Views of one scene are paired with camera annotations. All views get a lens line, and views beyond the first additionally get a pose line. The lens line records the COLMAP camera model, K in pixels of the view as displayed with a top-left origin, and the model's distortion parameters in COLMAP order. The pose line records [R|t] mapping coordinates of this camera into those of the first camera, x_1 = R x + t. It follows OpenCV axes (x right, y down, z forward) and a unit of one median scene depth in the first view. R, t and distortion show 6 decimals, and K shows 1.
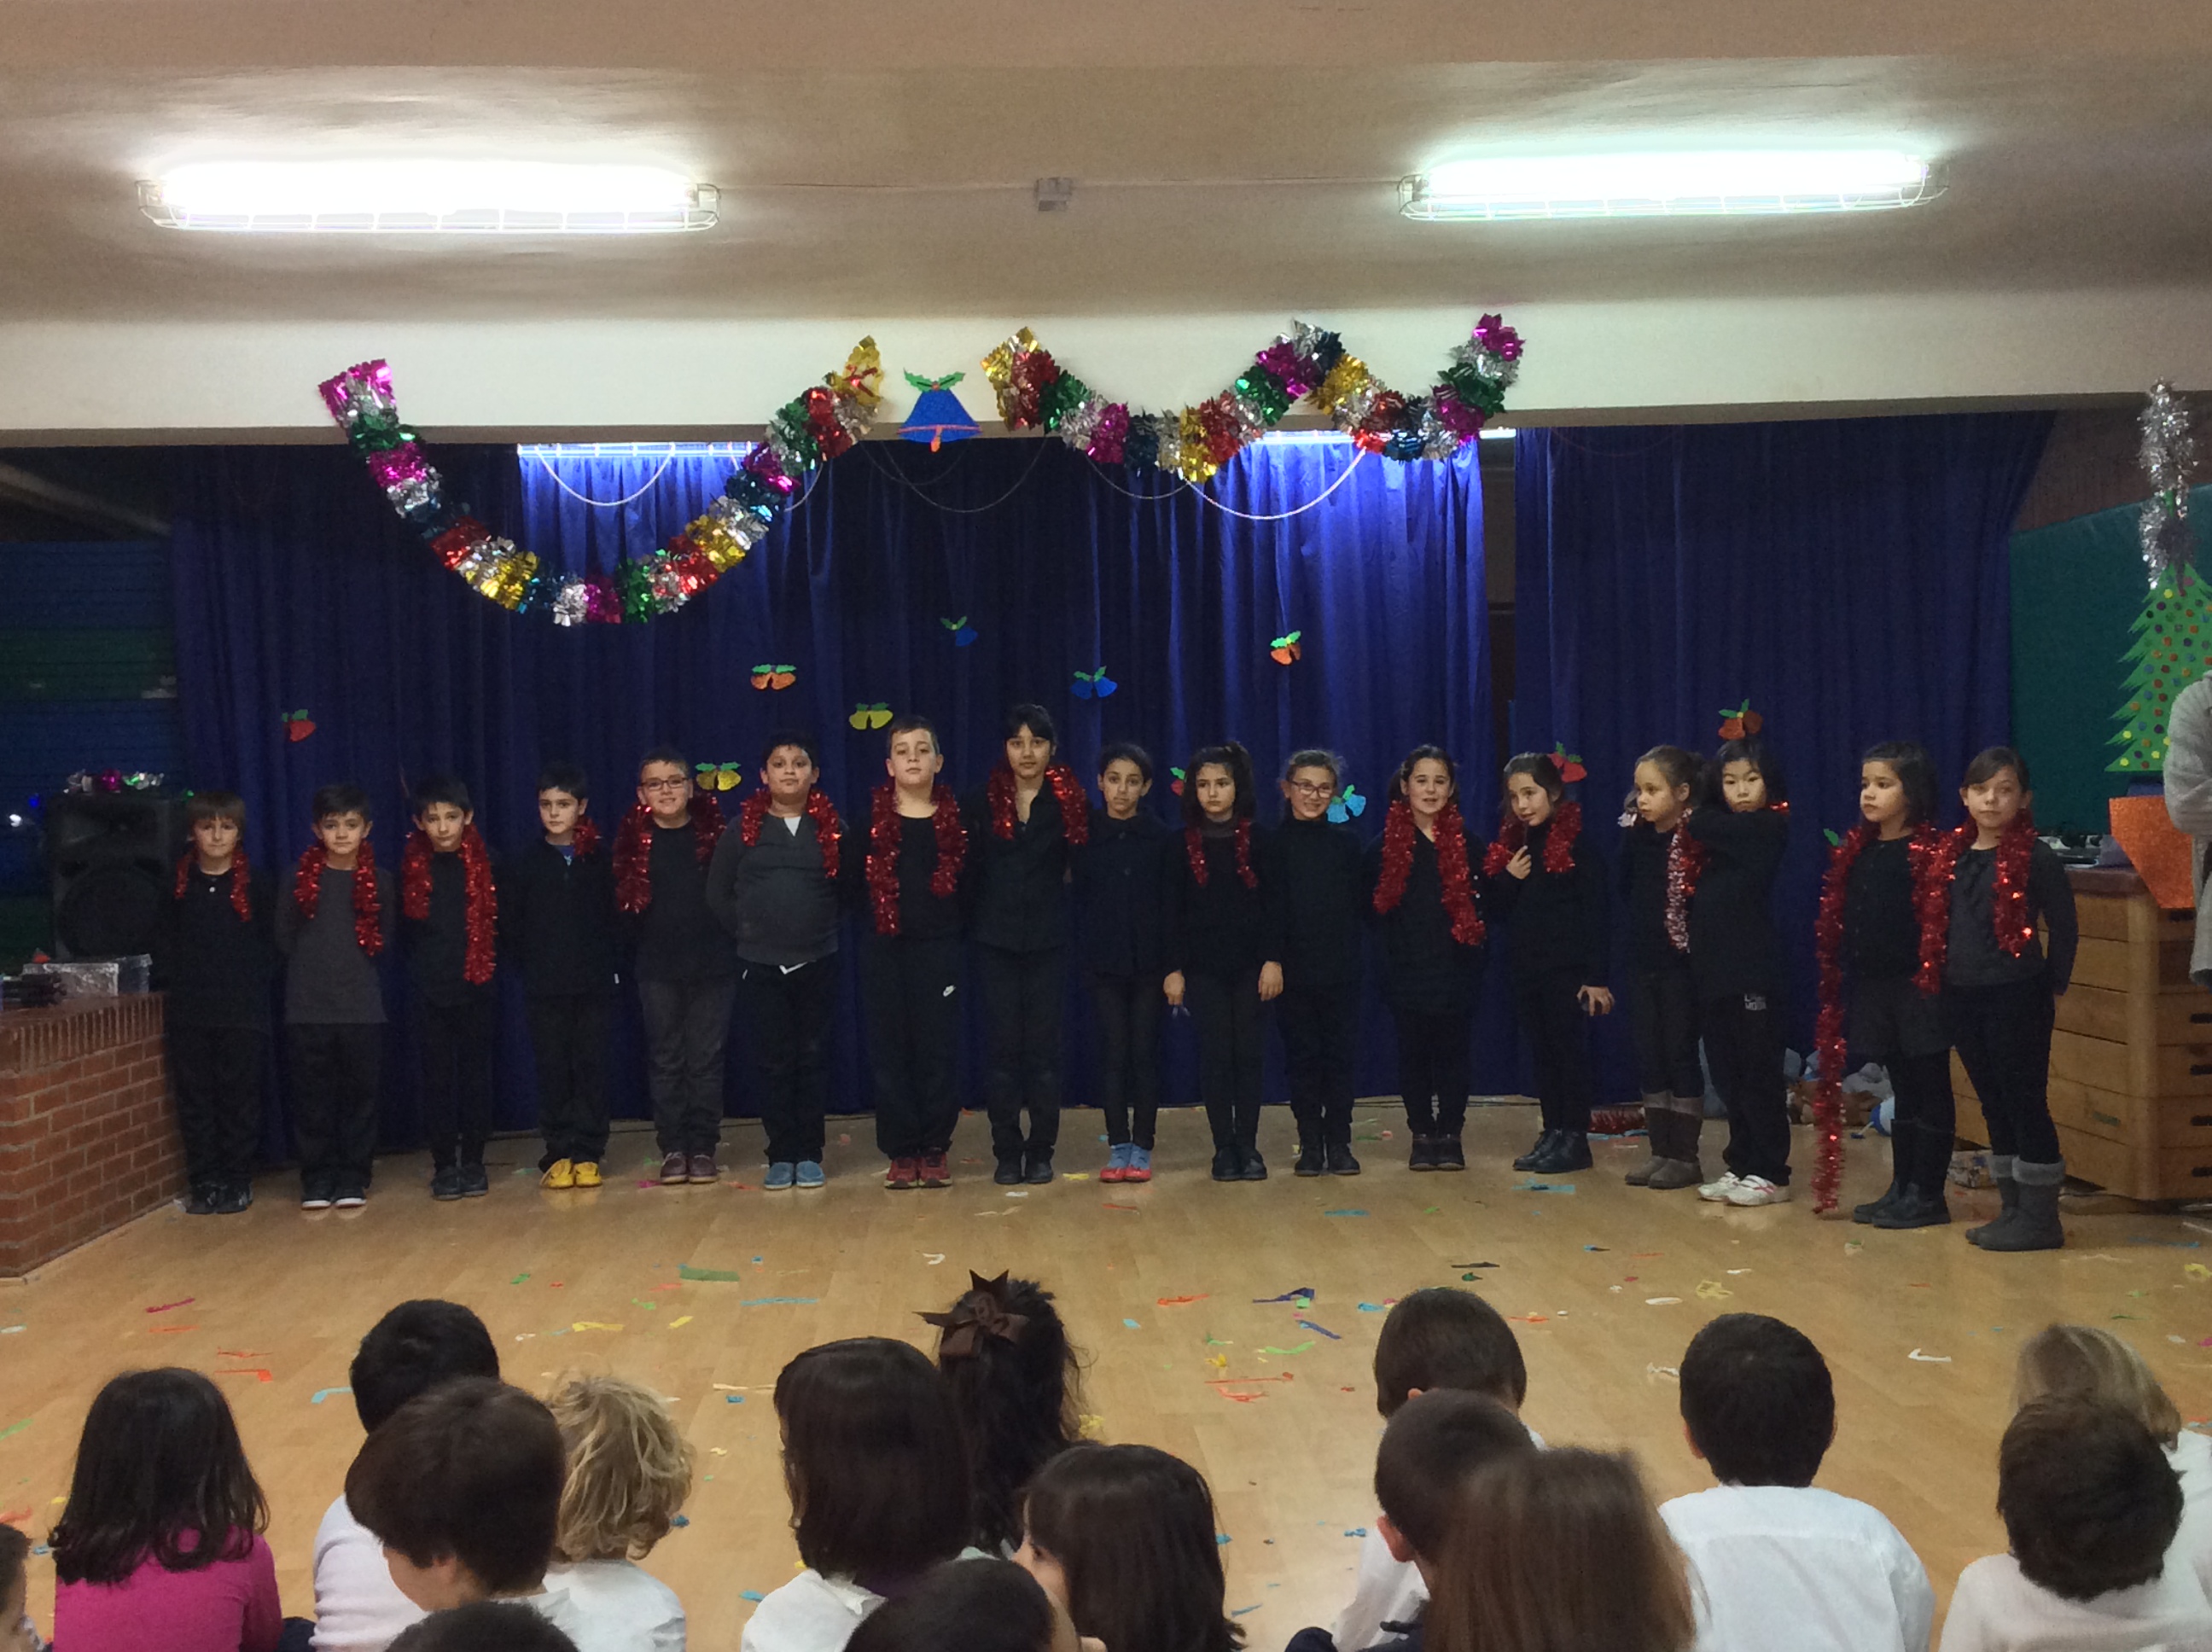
lens RADIAL K [[2551.9, 0, 1128.3], [0, 2551.9, 819.6], [0, 0, 1]] dist [0.103840, 0.000000]
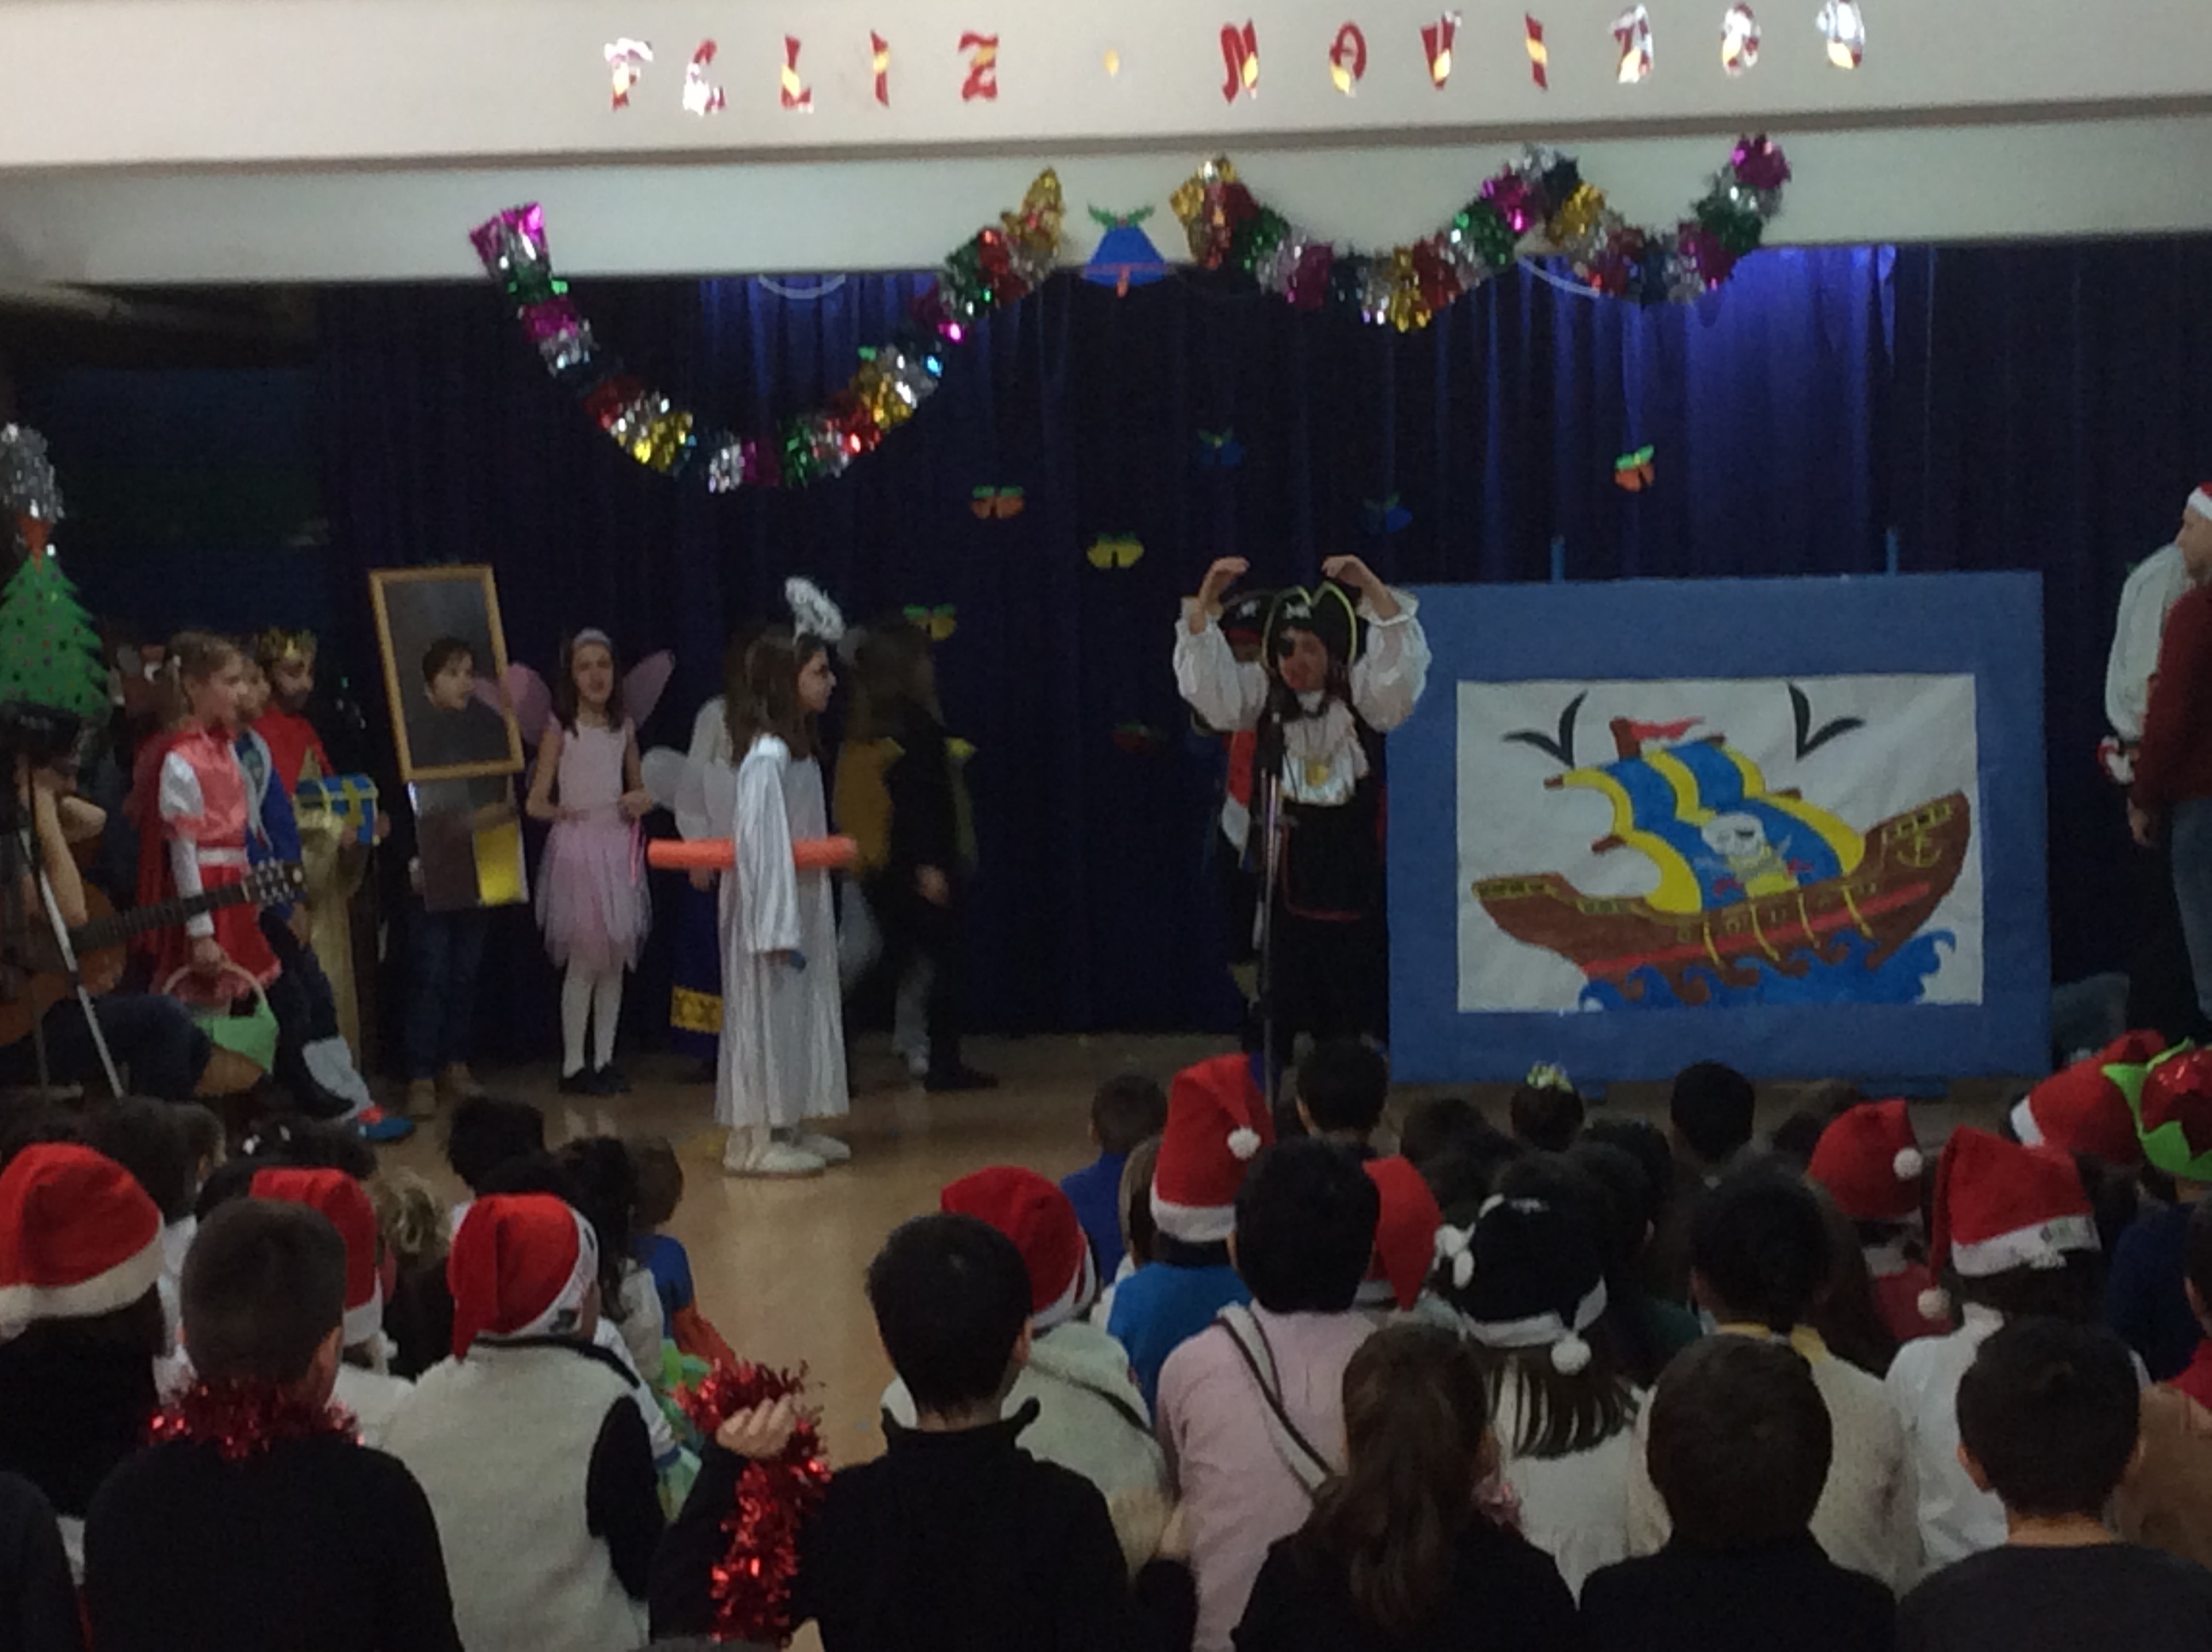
lens RADIAL K [[4958.3, 0, 1085.2], [0, 4958.3, 840.5], [0, 0, 1]] dist [0.075842, 0.000000]
pose [[0.982701, 0.021142, -0.183991, 0.236671], [-0.009153, 0.997793, 0.065769, -0.067458], [0.184975, -0.062947, 0.980725, -0.722844]]
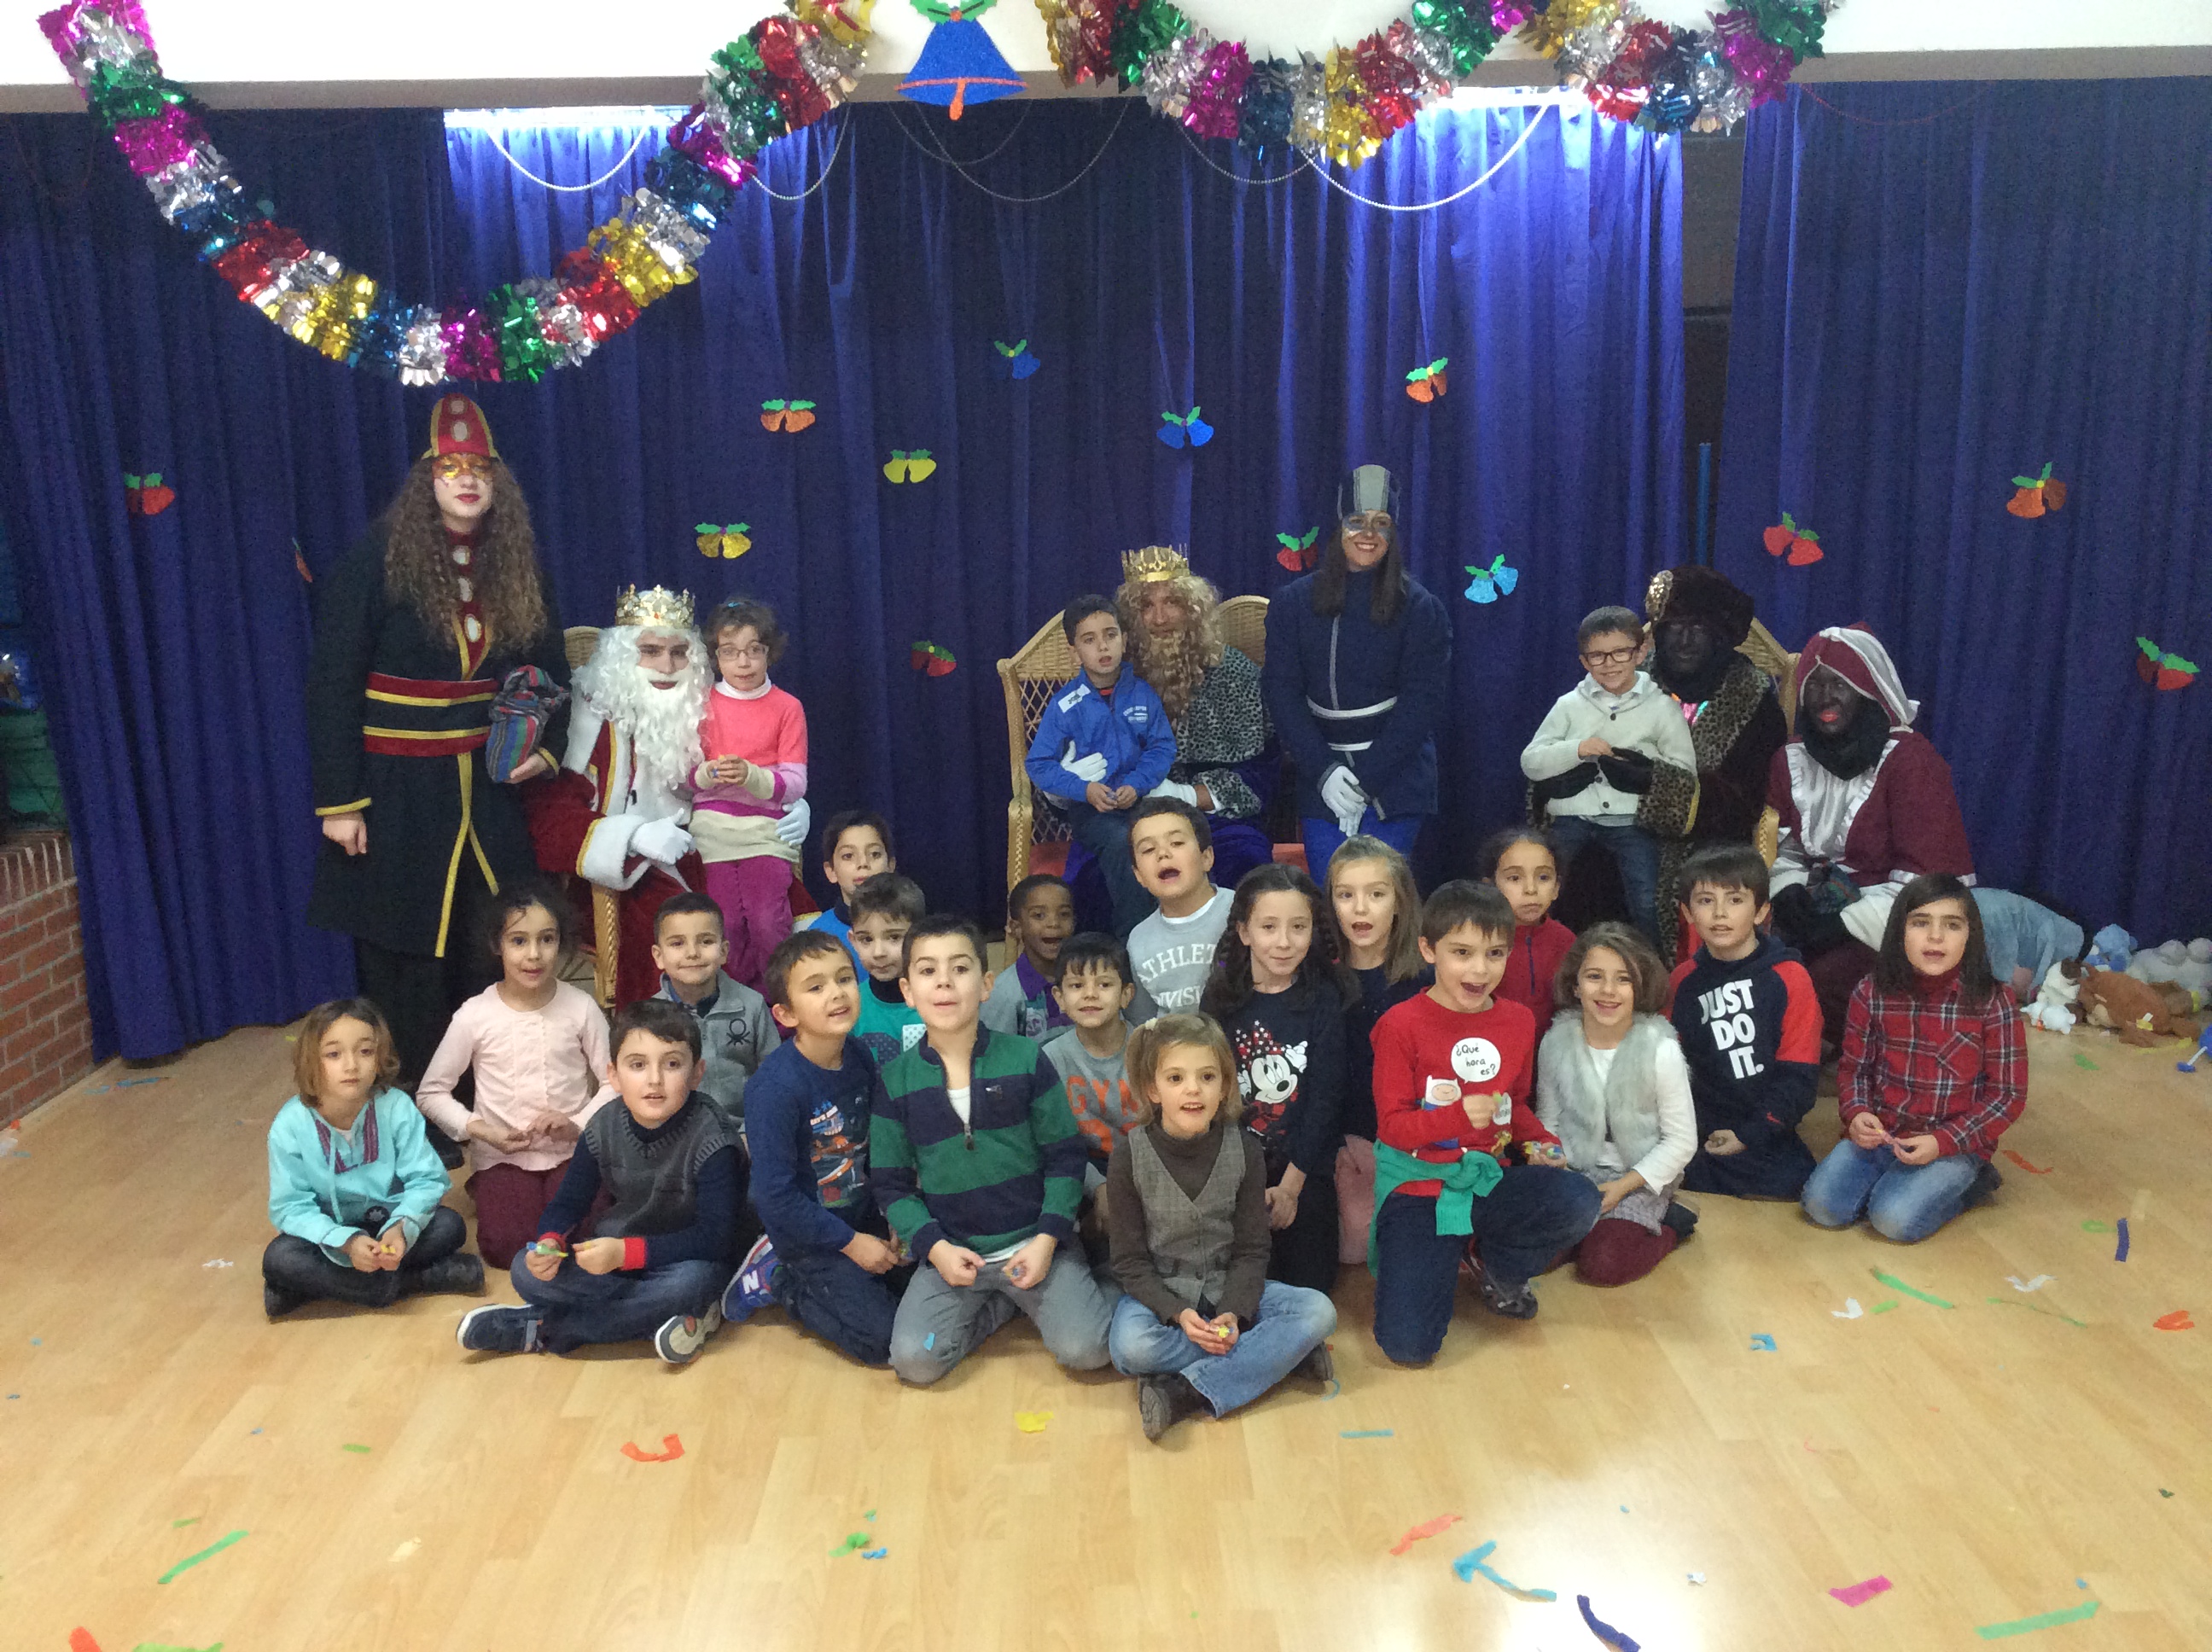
lens RADIAL K [[2075.8, 0, 1109.2], [0, 2075.8, 858.4], [0, 0, 1]] dist [0.102305, -0.181394]
pose [[0.998943, 0.015421, -0.043301, -0.008697], [-0.006711, 0.980879, 0.194501, -0.061308], [0.045473, -0.194005, 0.979946, 0.427526]]
